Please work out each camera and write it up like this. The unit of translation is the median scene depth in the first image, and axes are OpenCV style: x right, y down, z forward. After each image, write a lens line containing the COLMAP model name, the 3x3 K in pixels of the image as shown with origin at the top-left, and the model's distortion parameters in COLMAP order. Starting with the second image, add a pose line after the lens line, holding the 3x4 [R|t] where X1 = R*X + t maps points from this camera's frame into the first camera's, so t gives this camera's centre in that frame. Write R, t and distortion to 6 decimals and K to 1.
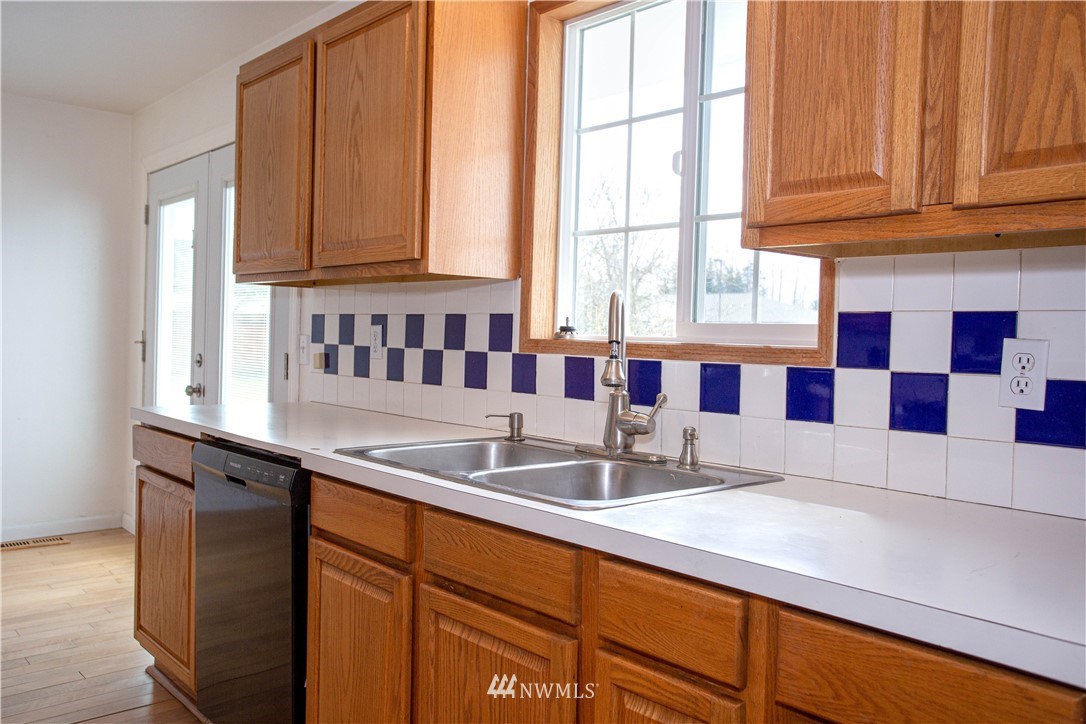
lens RADIAL K [[886.5, 0, 540.1], [0, 886.5, 356.5], [0, 0, 1]] dist [-0.010340, 0.000914]
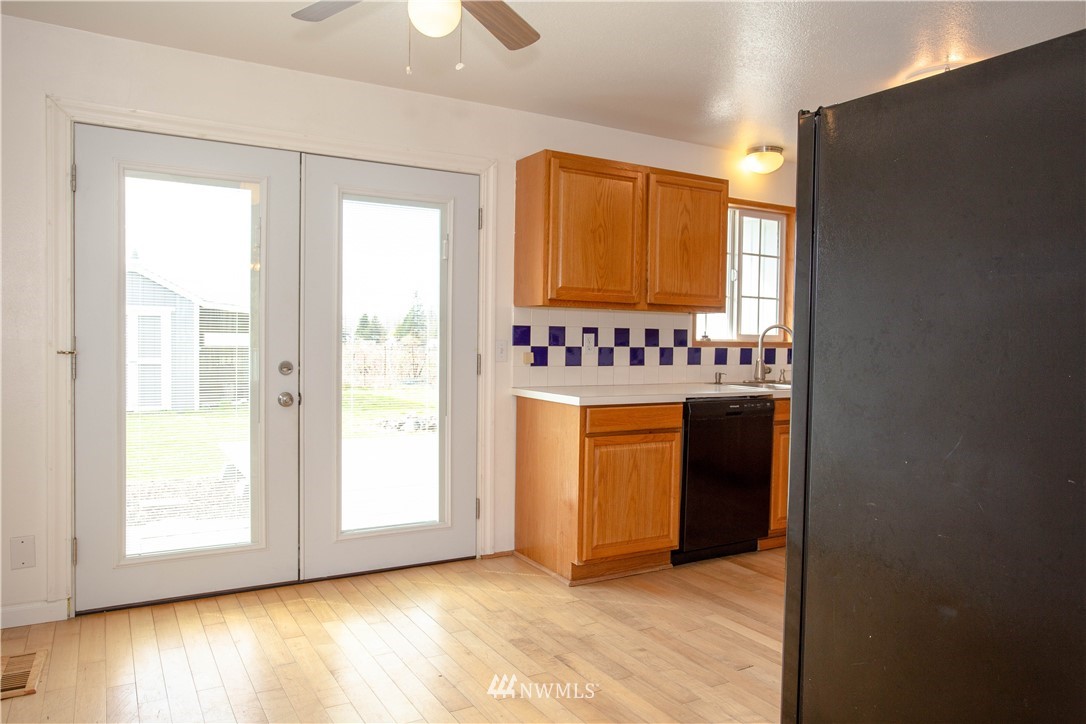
lens RADIAL K [[751.2, 0, 536.2], [0, 751.2, 355.3], [0, 0, 1]] dist [-0.039717, 0.004981]
pose [[0.195281, -0.051899, 0.979373, -1.888731], [0.008513, 0.998651, 0.051223, -0.080858], [-0.980710, -0.001666, 0.195459, 0.982465]]
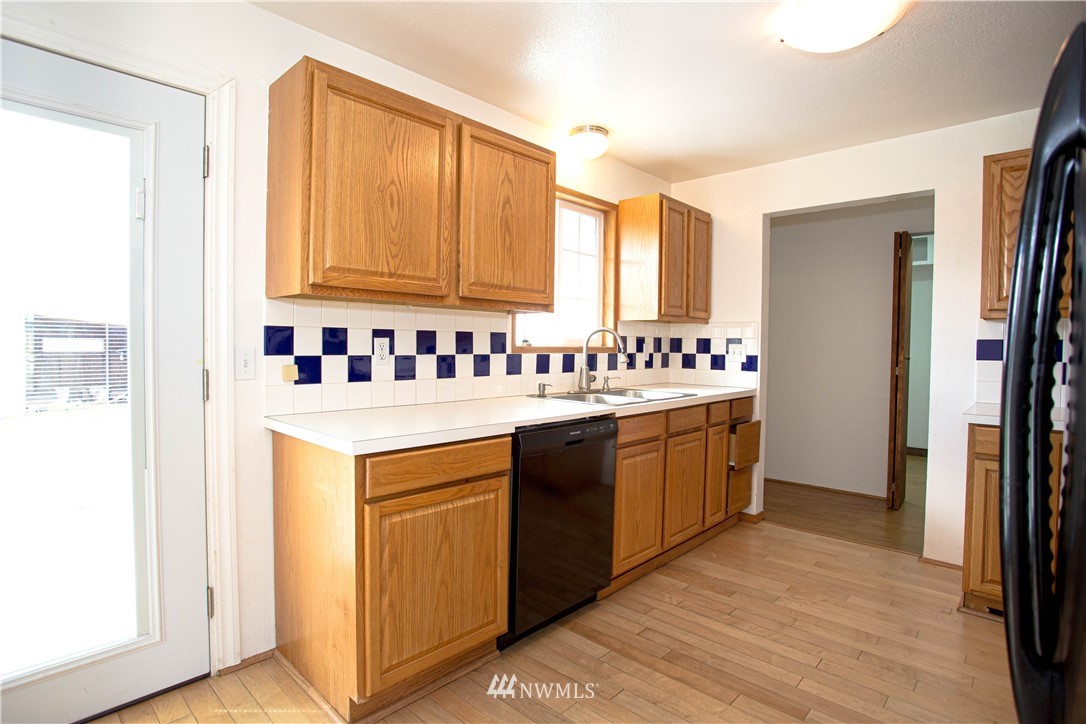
lens RADIAL K [[544.4, 0, 525.5], [0, 544.4, 354.1], [0, 0, 1]] dist [-0.061678, 0.015177]
pose [[-0.082645, -0.050456, 0.995301, -1.140750], [0.004283, 0.998690, 0.050984, -0.060163], [-0.996570, 0.008476, -0.082321, 1.030356]]
